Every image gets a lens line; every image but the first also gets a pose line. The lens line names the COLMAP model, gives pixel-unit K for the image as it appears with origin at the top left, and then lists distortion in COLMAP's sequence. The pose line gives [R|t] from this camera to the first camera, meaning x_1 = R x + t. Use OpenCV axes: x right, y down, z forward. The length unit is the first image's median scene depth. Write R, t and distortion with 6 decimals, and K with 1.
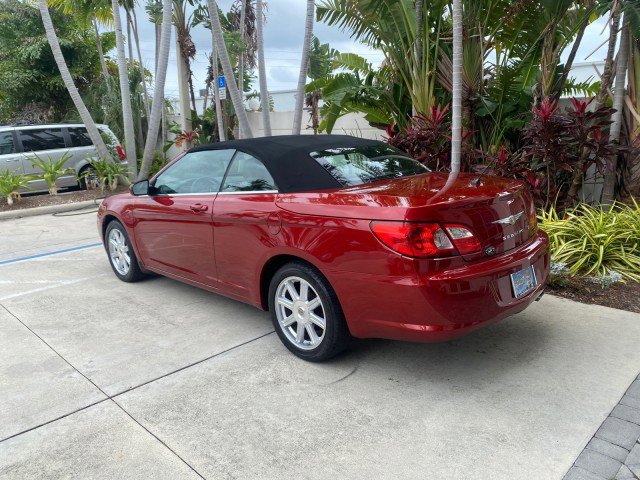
lens RADIAL K [[488.5, 0, 319.9], [0, 488.5, 237.9], [0, 0, 1]] dist [0.020338, -0.023120]
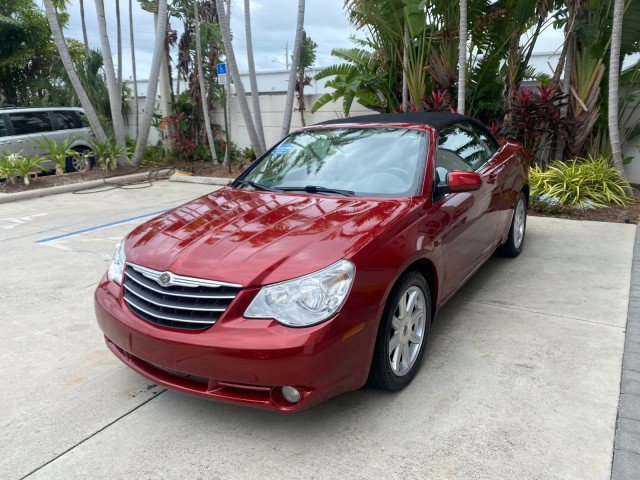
lens RADIAL K [[488.5, 0, 319.6], [0, 488.5, 239.9], [0, 0, 1]] dist [0.020338, -0.023120]
pose [[0.975704, -0.055793, 0.211871, -0.466567], [0.049717, 0.998188, 0.033904, 0.080787], [-0.213379, -0.022546, 0.976709, -0.268607]]
